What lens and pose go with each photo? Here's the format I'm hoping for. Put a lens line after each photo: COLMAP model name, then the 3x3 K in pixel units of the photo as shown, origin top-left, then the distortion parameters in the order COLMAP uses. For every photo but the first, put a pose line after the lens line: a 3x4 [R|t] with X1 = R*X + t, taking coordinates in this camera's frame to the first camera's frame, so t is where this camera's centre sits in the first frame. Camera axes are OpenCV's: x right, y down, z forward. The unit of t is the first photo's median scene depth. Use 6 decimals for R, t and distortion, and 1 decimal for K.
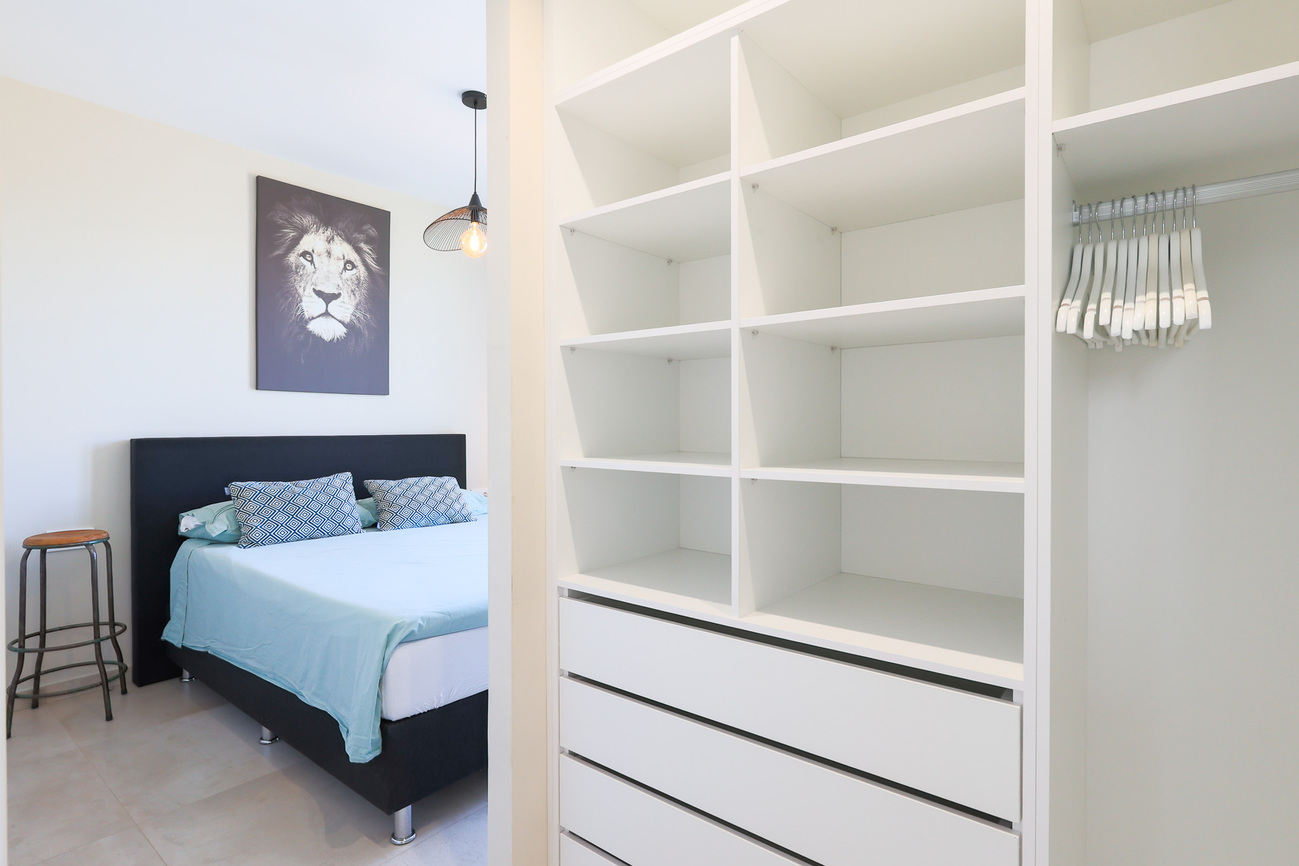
lens RADIAL K [[642.2, 0, 654.6], [0, 642.2, 431.2], [0, 0, 1]] dist [-0.006508, 0.001735]
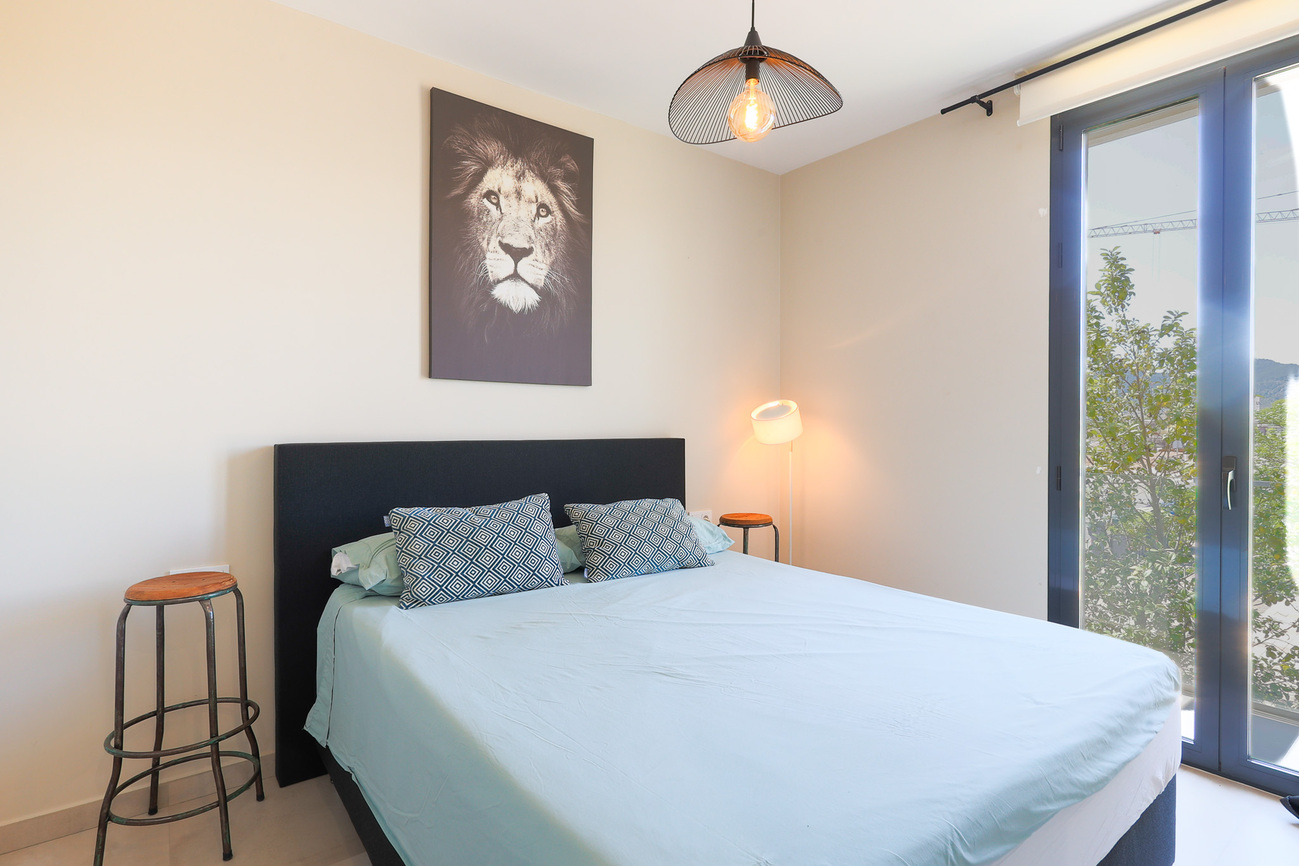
lens RADIAL K [[642.2, 0, 641.0], [0, 642.2, 430.6], [0, 0, 1]] dist [-0.006508, 0.001735]
pose [[0.964619, 0.003681, -0.263624, -0.184282], [-0.003583, 0.999993, 0.000851, -0.005197], [0.263625, 0.000124, 0.964625, 0.338543]]
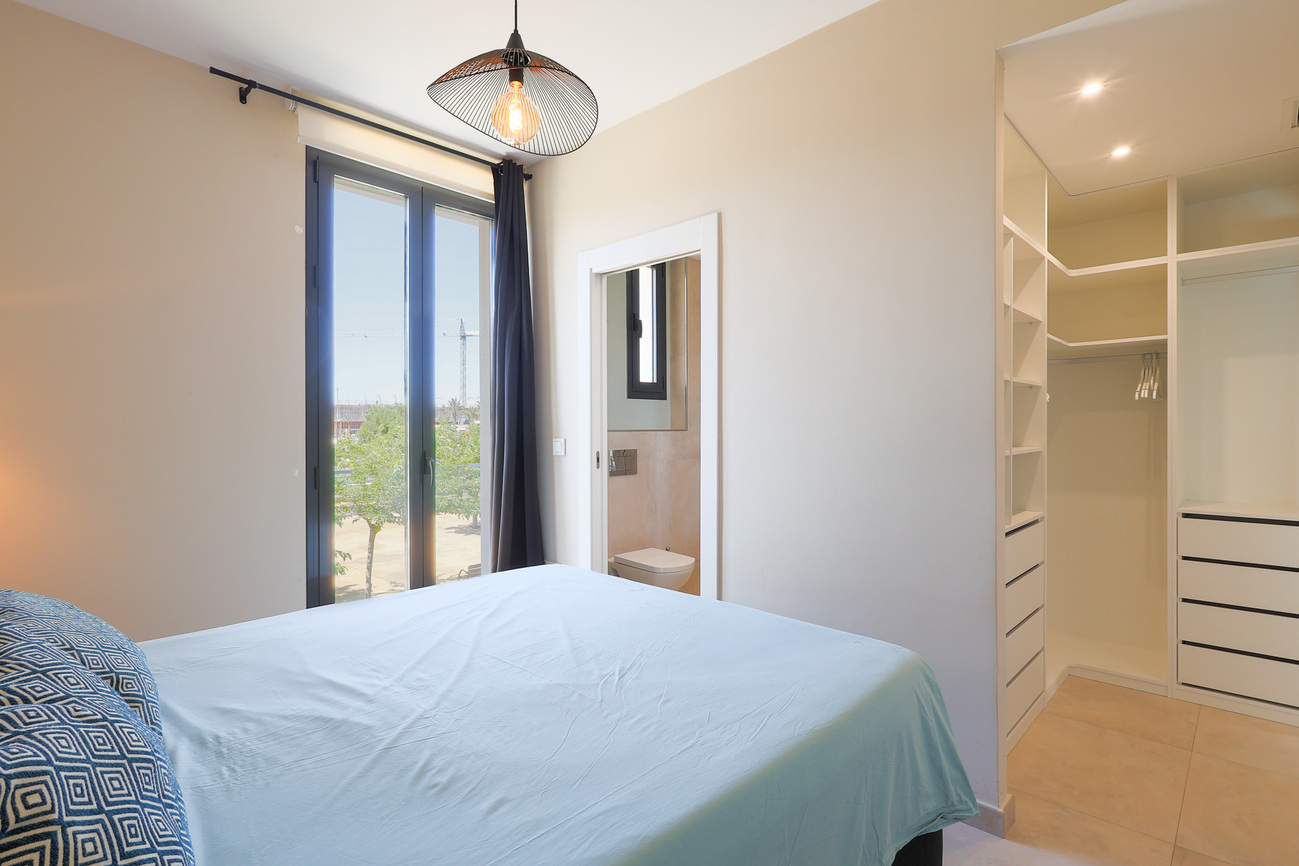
lens RADIAL K [[642.2, 0, 653.4], [0, 642.2, 433.1], [0, 0, 1]] dist [-0.006508, 0.001735]
pose [[0.090598, -0.011144, 0.995825, -0.749172], [0.008127, 0.999912, 0.010451, -0.014504], [-0.995854, 0.007147, 0.090681, 0.714638]]
